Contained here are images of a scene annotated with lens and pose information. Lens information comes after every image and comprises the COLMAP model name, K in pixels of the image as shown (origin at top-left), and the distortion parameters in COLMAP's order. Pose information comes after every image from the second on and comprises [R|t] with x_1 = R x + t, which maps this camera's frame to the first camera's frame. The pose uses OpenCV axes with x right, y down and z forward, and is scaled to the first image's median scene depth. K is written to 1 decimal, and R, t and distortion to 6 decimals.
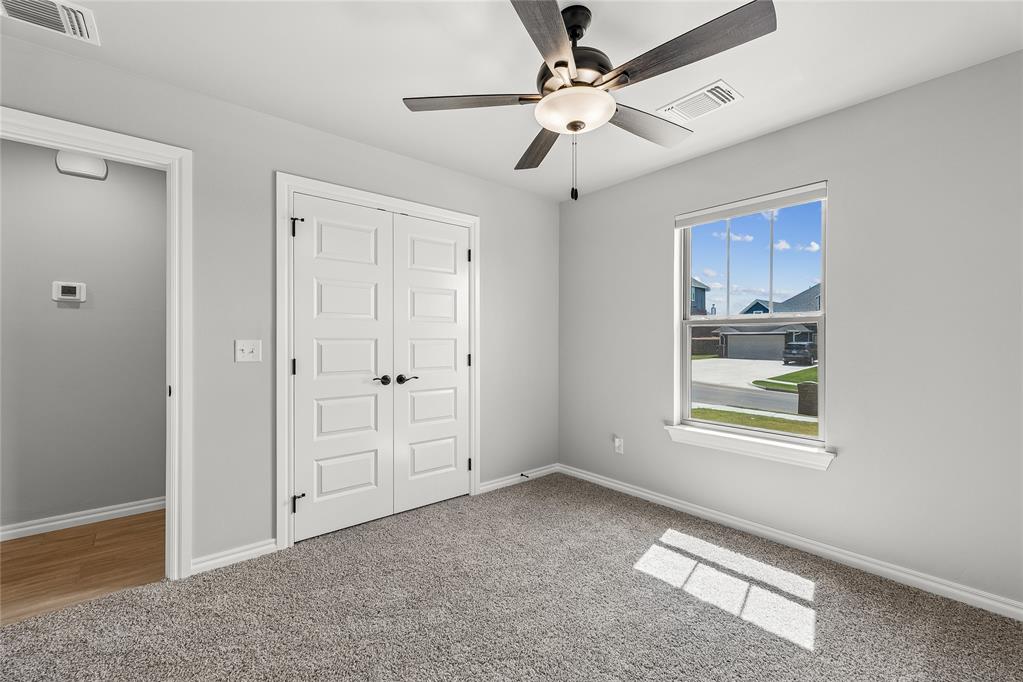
lens RADIAL K [[437.3, 0, 511.5], [0, 437.3, 341.0], [0, 0, 1]] dist [0.000957, 0.000228]
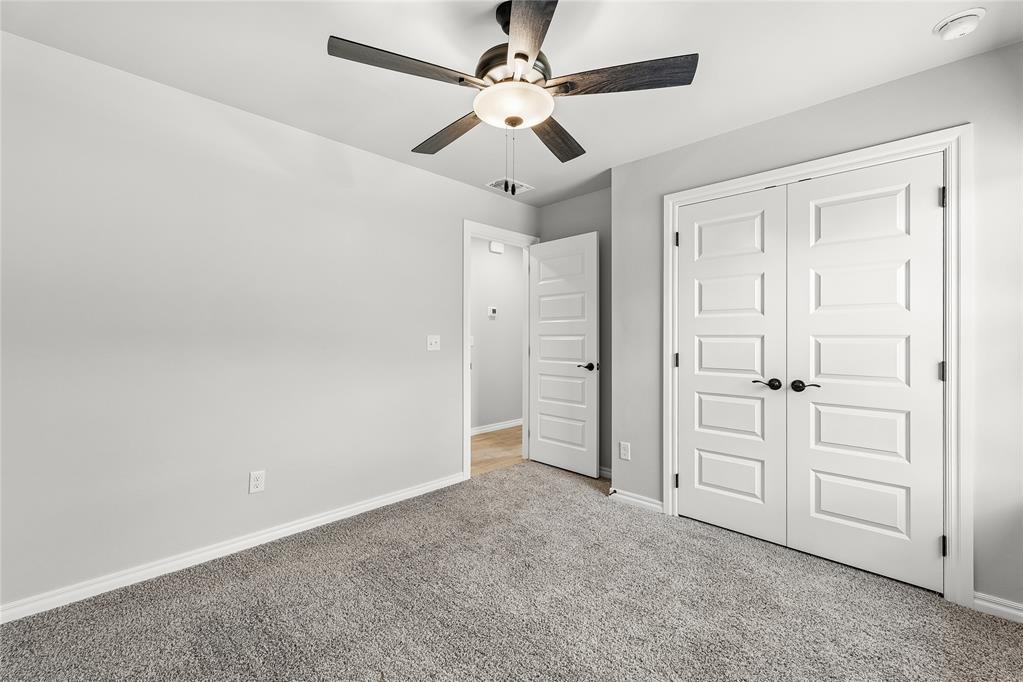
lens RADIAL K [[429.4, 0, 507.7], [0, 429.4, 341.7], [0, 0, 1]] dist [0.002634, 0.000507]
pose [[0.081872, 0.011445, -0.996577, 0.506444], [-0.008712, 0.999904, 0.010768, 0.002013], [0.996605, 0.007801, 0.081964, 0.406294]]
